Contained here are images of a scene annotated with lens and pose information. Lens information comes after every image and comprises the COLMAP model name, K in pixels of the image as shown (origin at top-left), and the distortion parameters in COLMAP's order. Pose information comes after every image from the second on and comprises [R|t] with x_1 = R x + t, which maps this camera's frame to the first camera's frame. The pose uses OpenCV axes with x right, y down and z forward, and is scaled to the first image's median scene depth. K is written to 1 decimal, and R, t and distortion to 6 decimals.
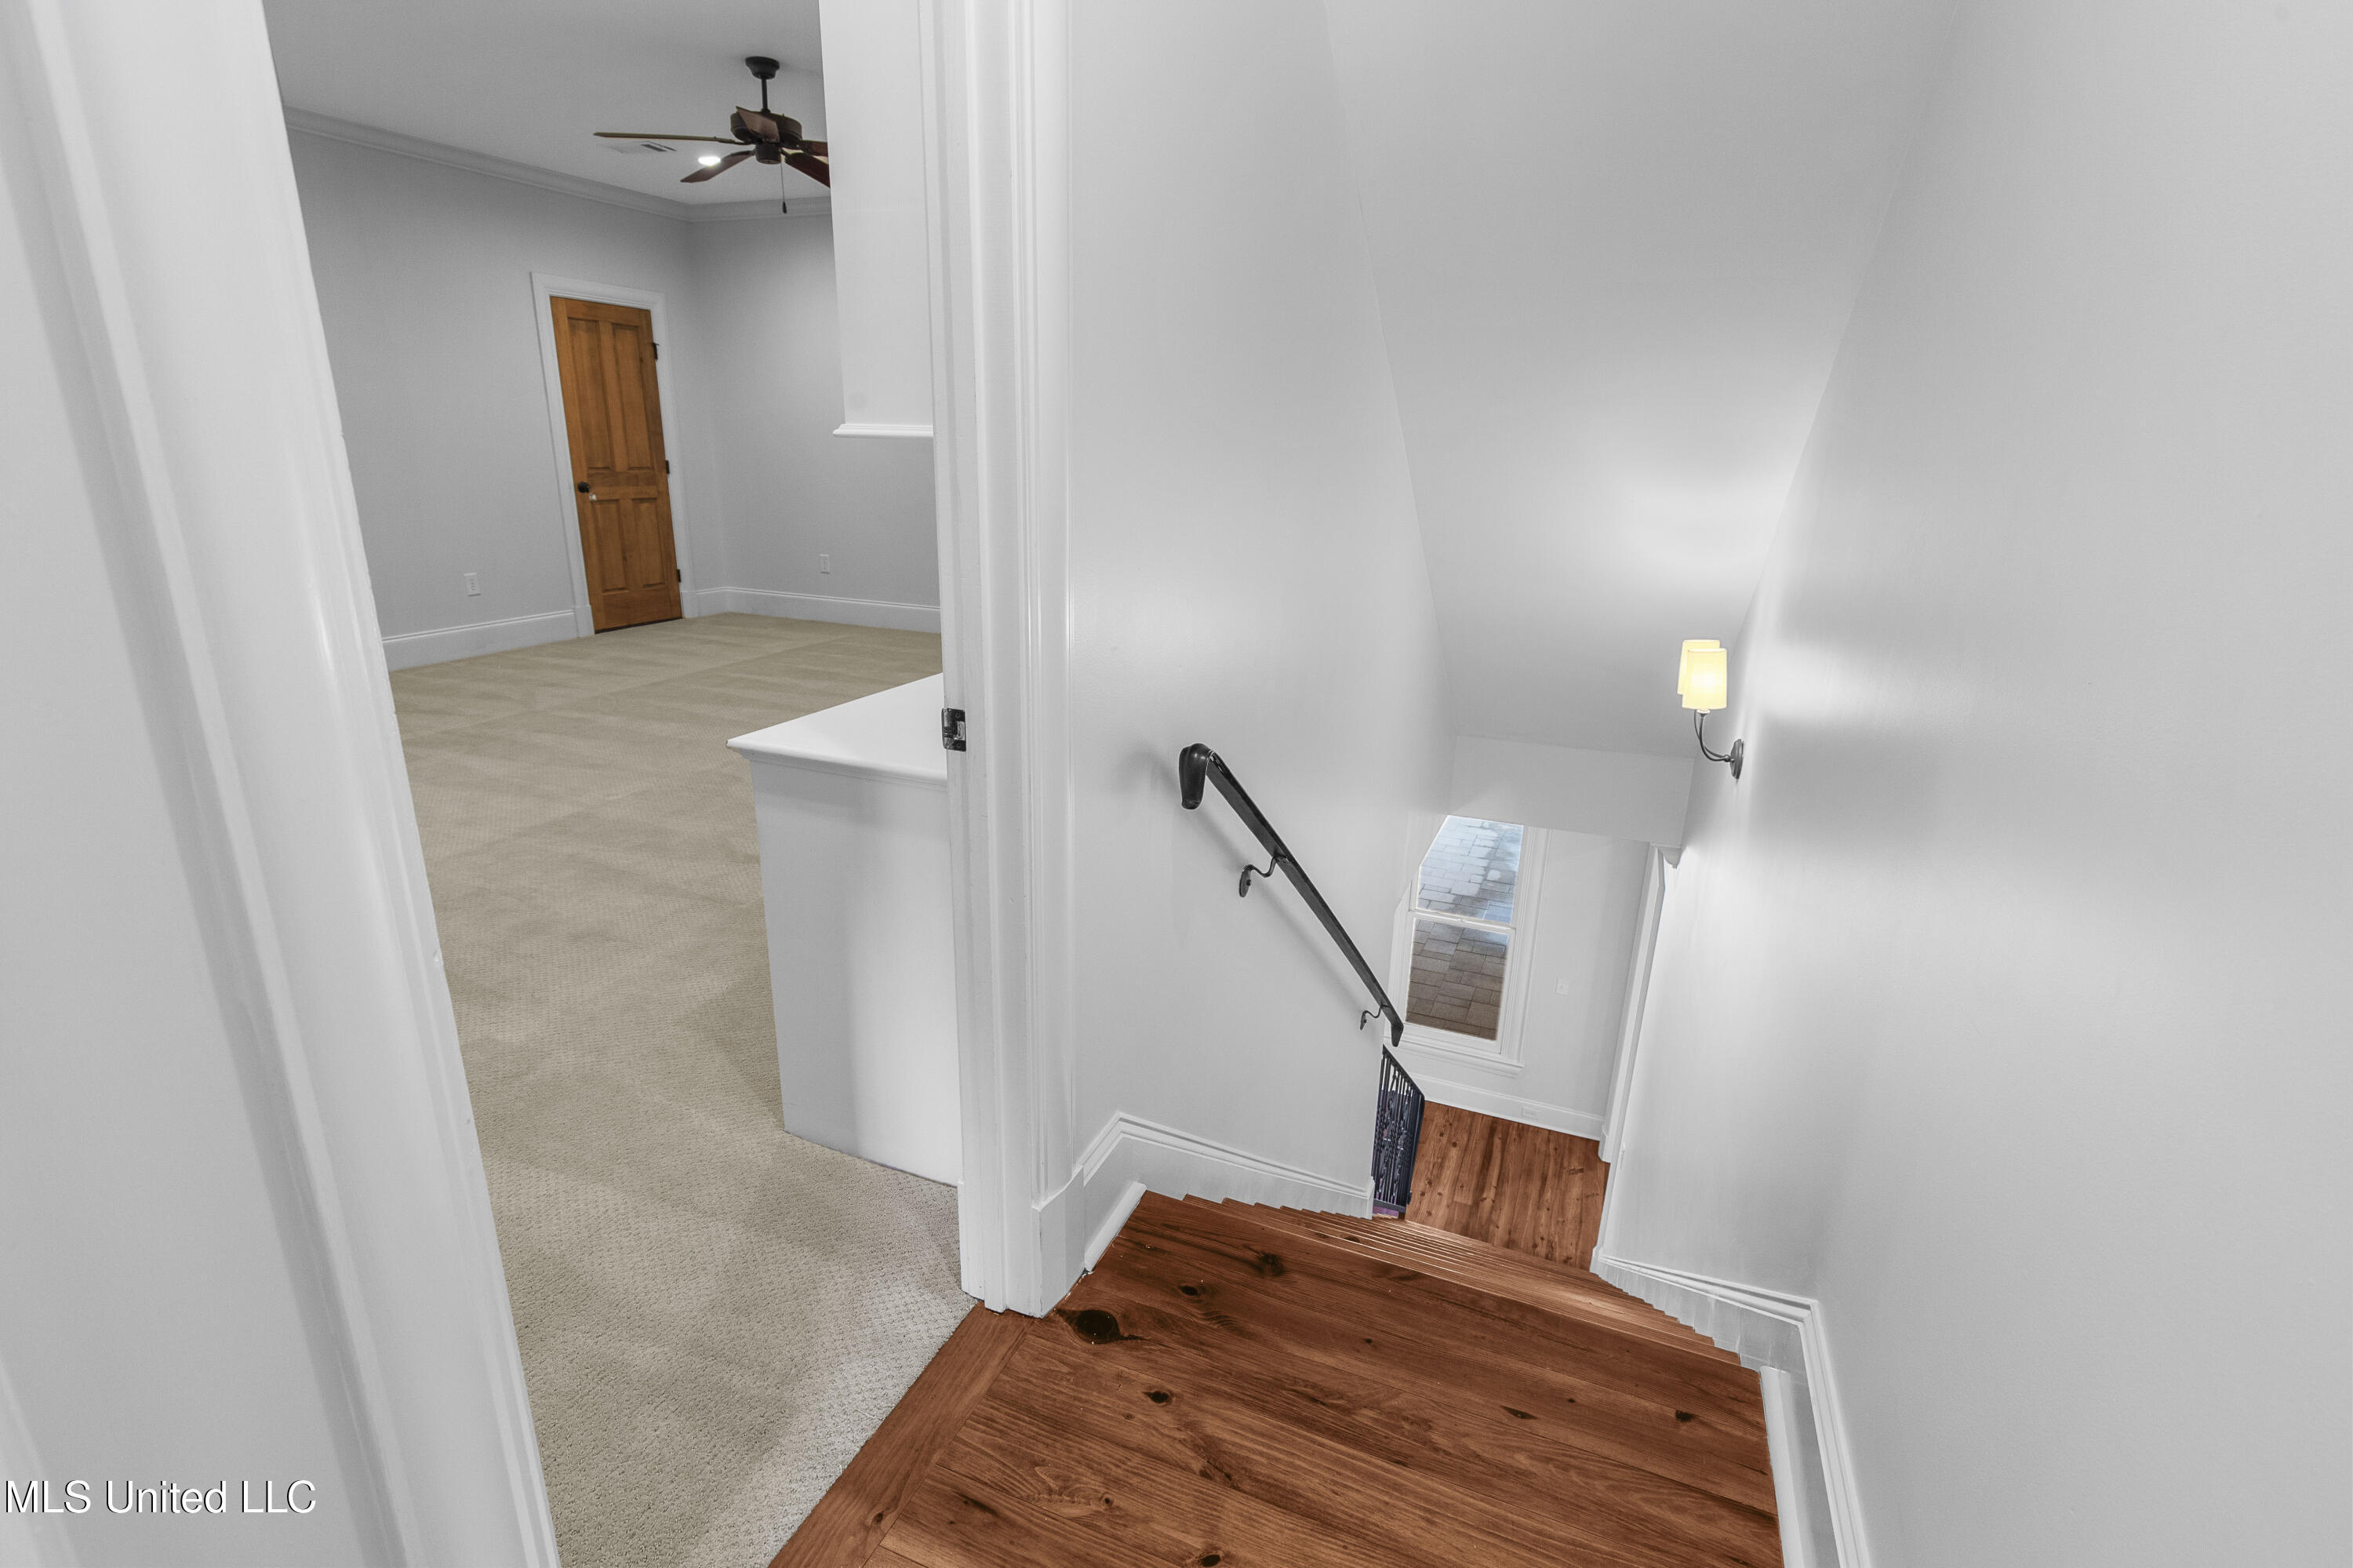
lens RADIAL K [[1130.8, 0, 1166.6], [0, 1130.8, 788.3], [0, 0, 1]] dist [-0.002042, -0.000149]
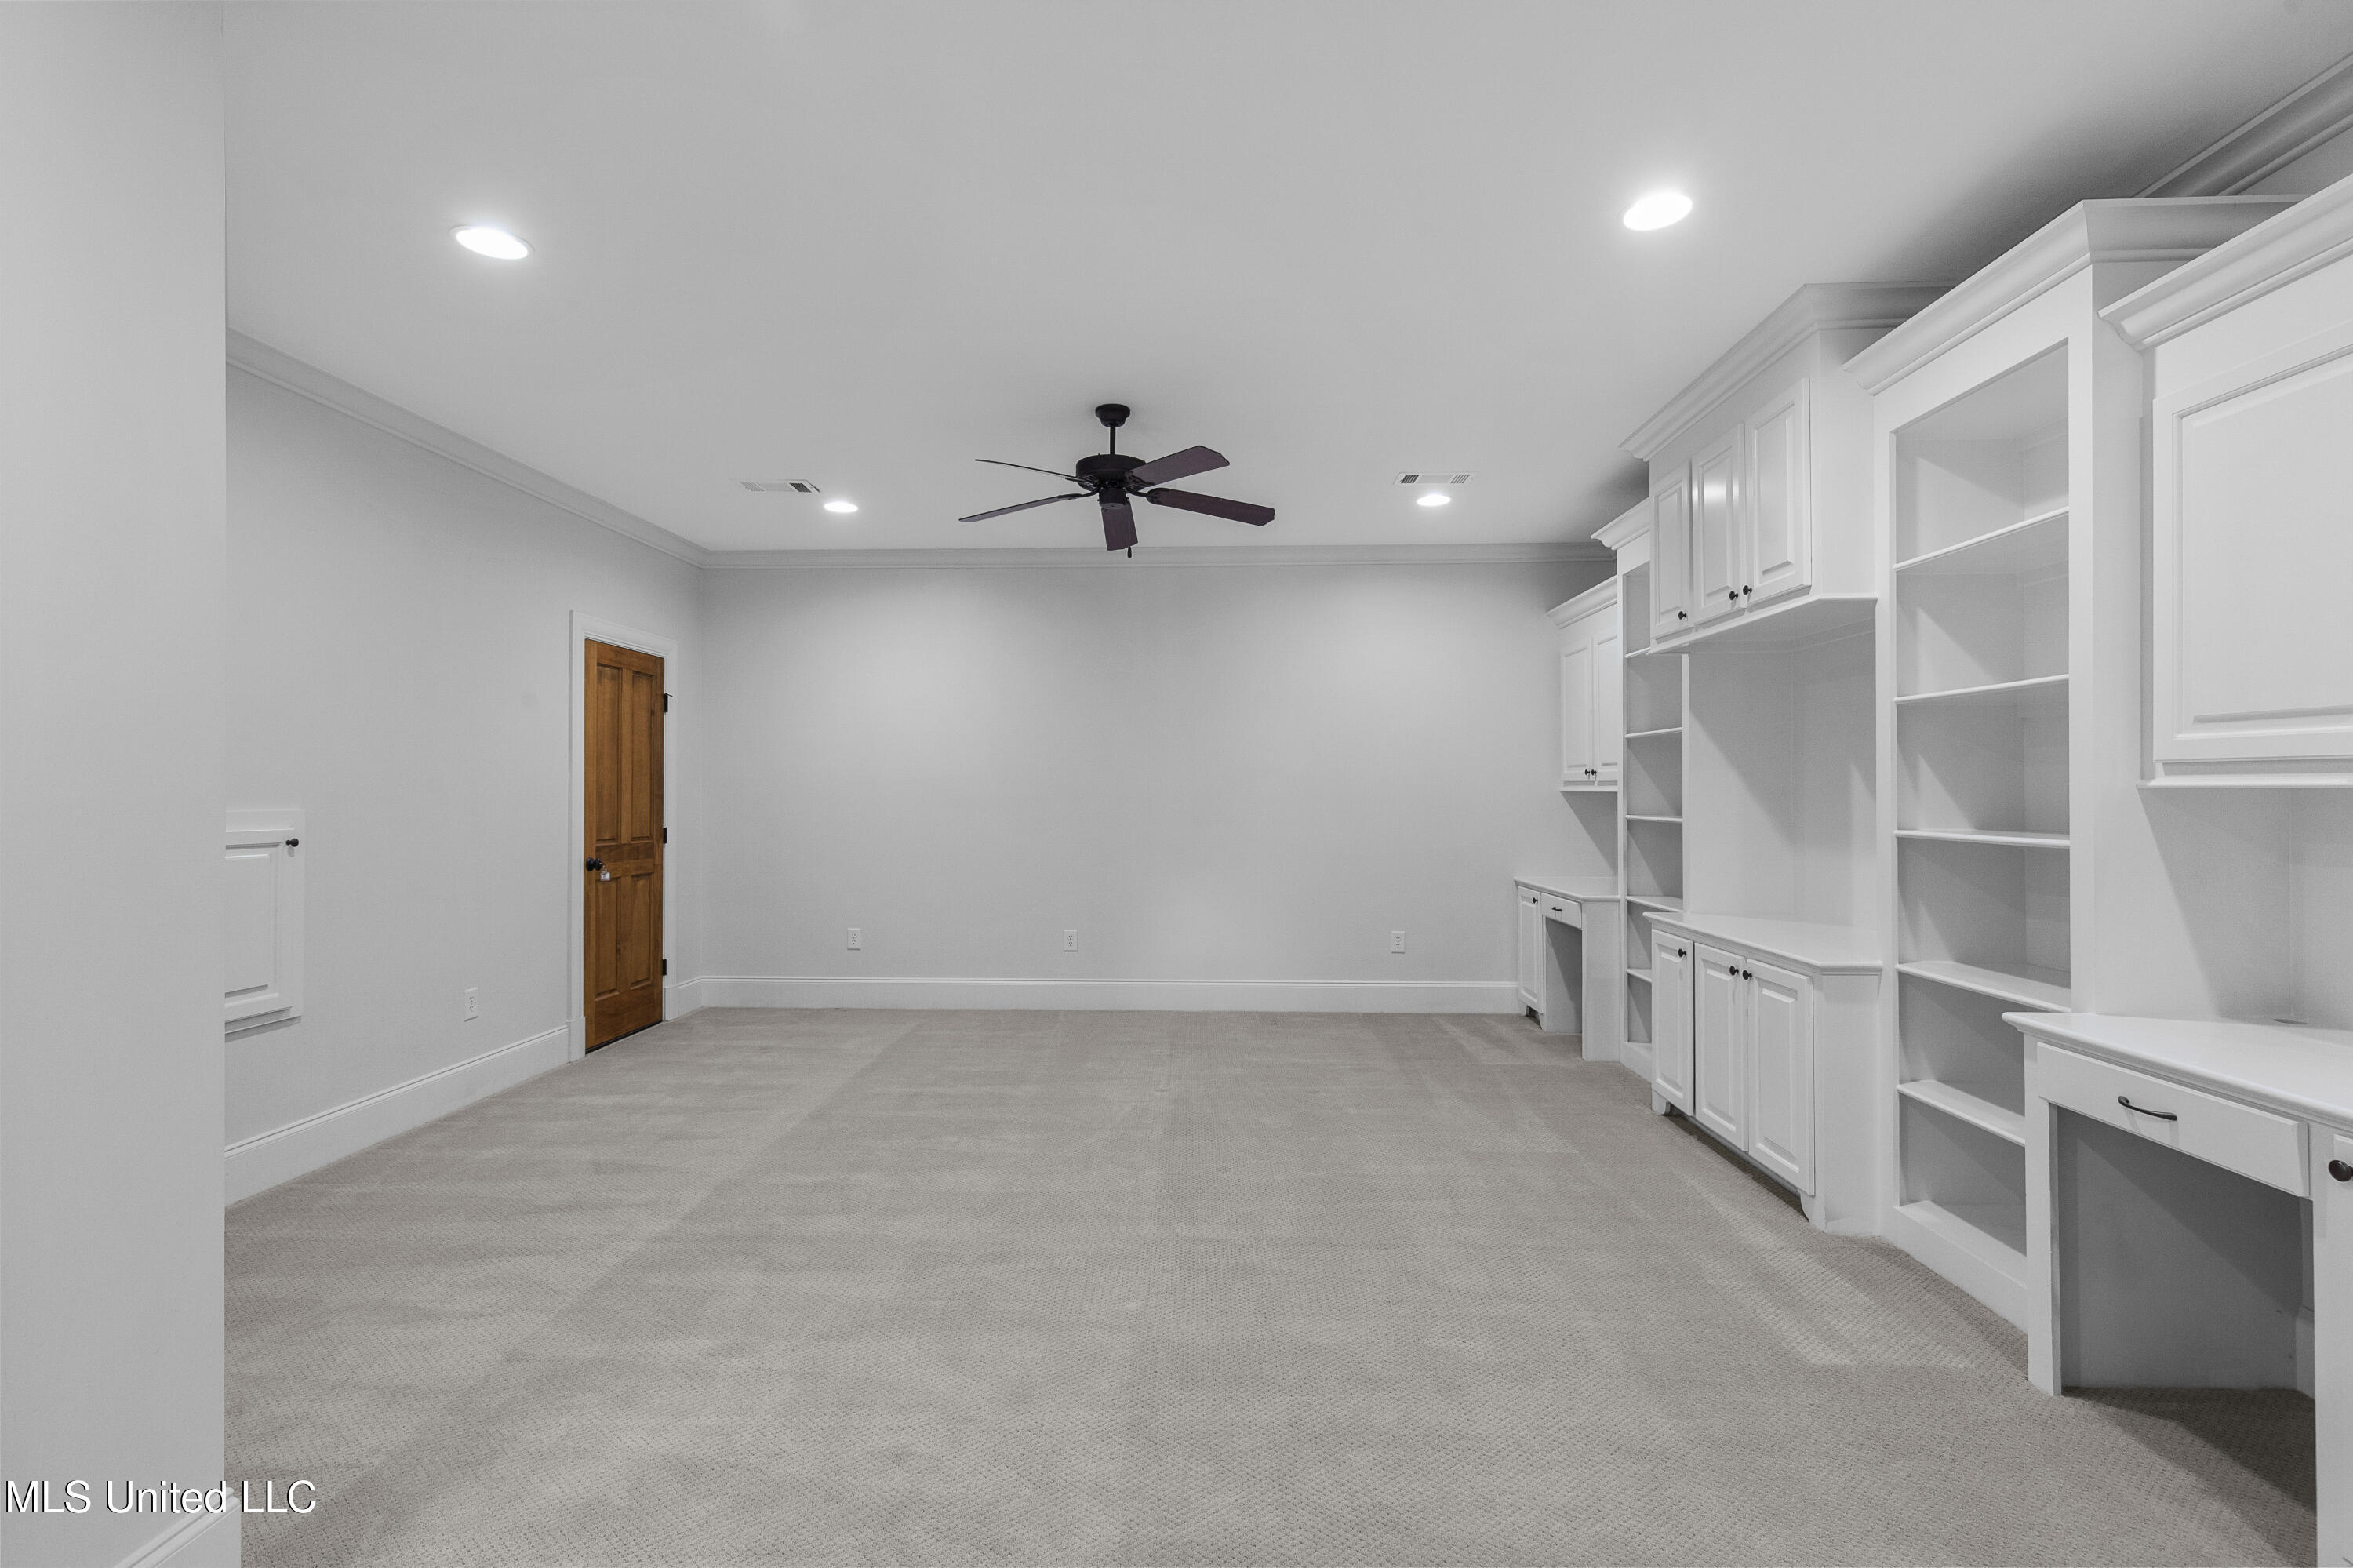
lens RADIAL K [[1076.4, 0, 1172.6], [0, 1076.4, 775.8], [0, 0, 1]] dist [0.011582, -0.003259]
pose [[0.934313, -0.017036, 0.356047, -0.397369], [0.124740, 0.951325, -0.281816, -0.062805], [-0.333916, 0.307717, 0.890960, 0.178560]]
